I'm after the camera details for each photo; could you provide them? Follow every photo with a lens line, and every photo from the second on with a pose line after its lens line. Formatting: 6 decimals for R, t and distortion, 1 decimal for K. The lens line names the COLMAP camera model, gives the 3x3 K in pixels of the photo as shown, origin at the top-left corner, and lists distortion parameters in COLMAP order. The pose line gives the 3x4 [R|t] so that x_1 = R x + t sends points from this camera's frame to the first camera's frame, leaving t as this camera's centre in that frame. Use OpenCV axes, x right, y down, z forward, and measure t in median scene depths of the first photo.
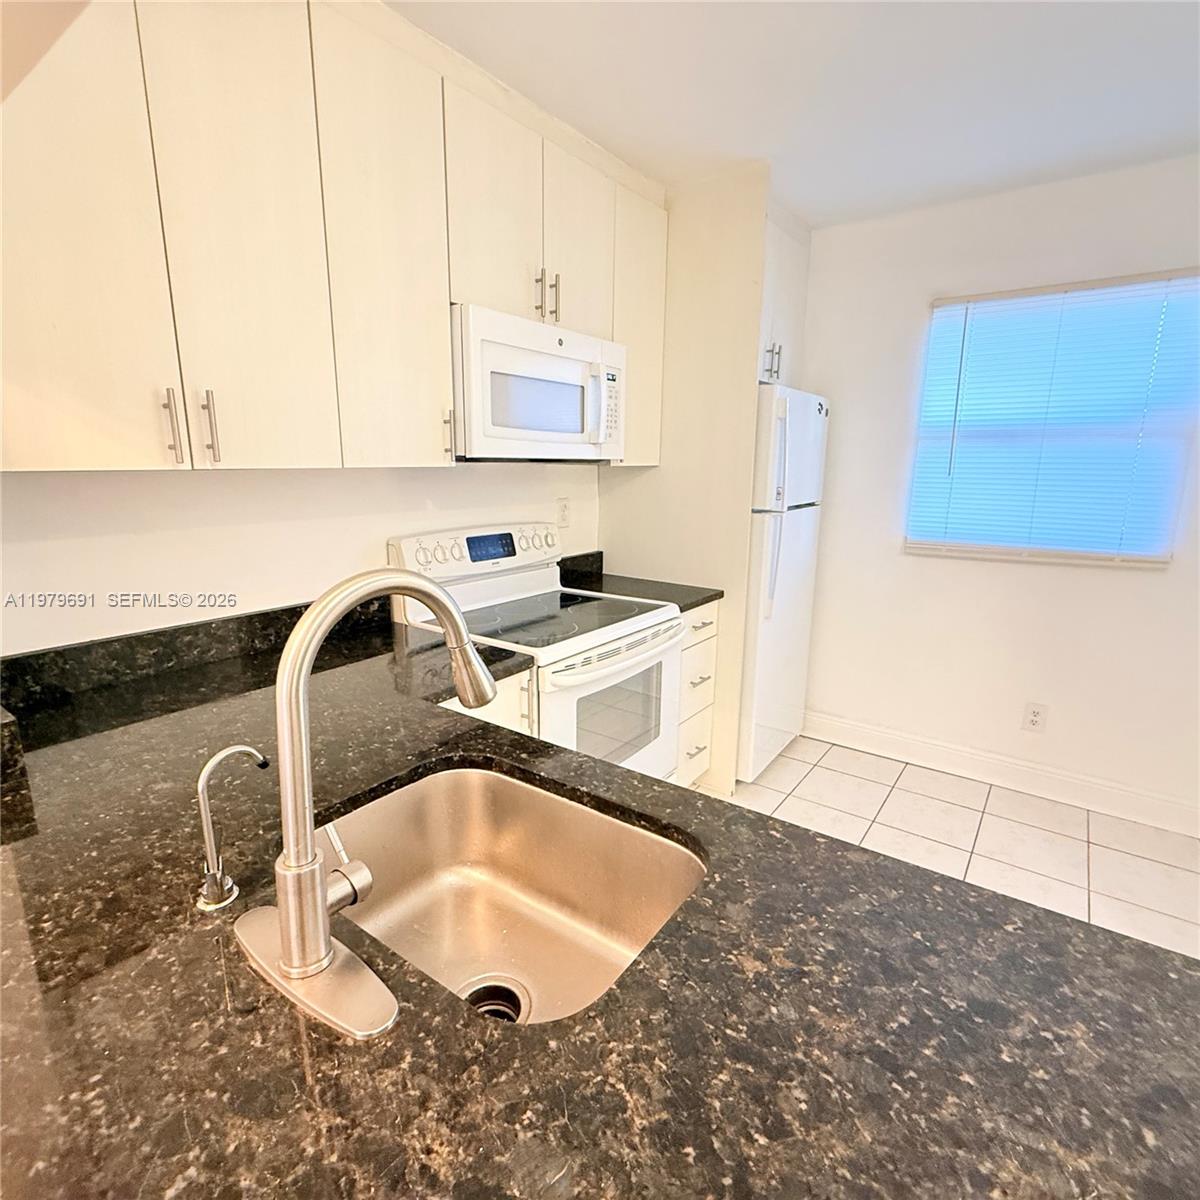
lens RADIAL K [[641.0, 0, 596.0], [0, 641.0, 599.5], [0, 0, 1]] dist [-0.002595, 0.000058]
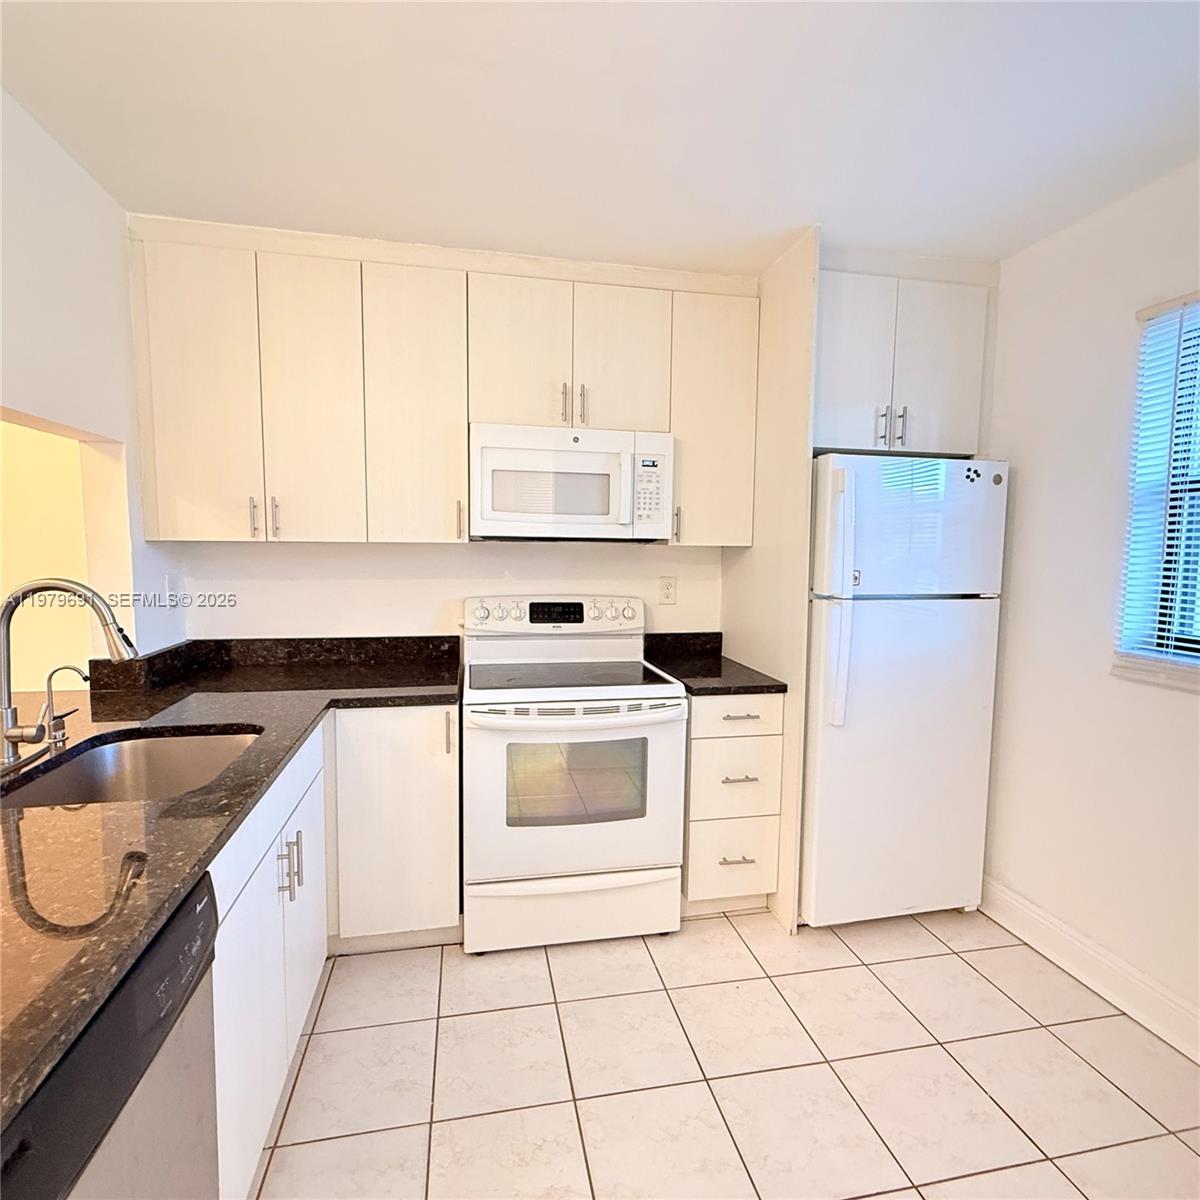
lens RADIAL K [[641.0, 0, 596.5], [0, 641.0, 598.1], [0, 0, 1]] dist [-0.002595, 0.000058]
pose [[0.743577, 0.053237, -0.666528, 0.700718], [-0.147822, 0.985249, -0.086217, -0.019100], [0.652106, 0.162637, 0.740478, 0.186209]]
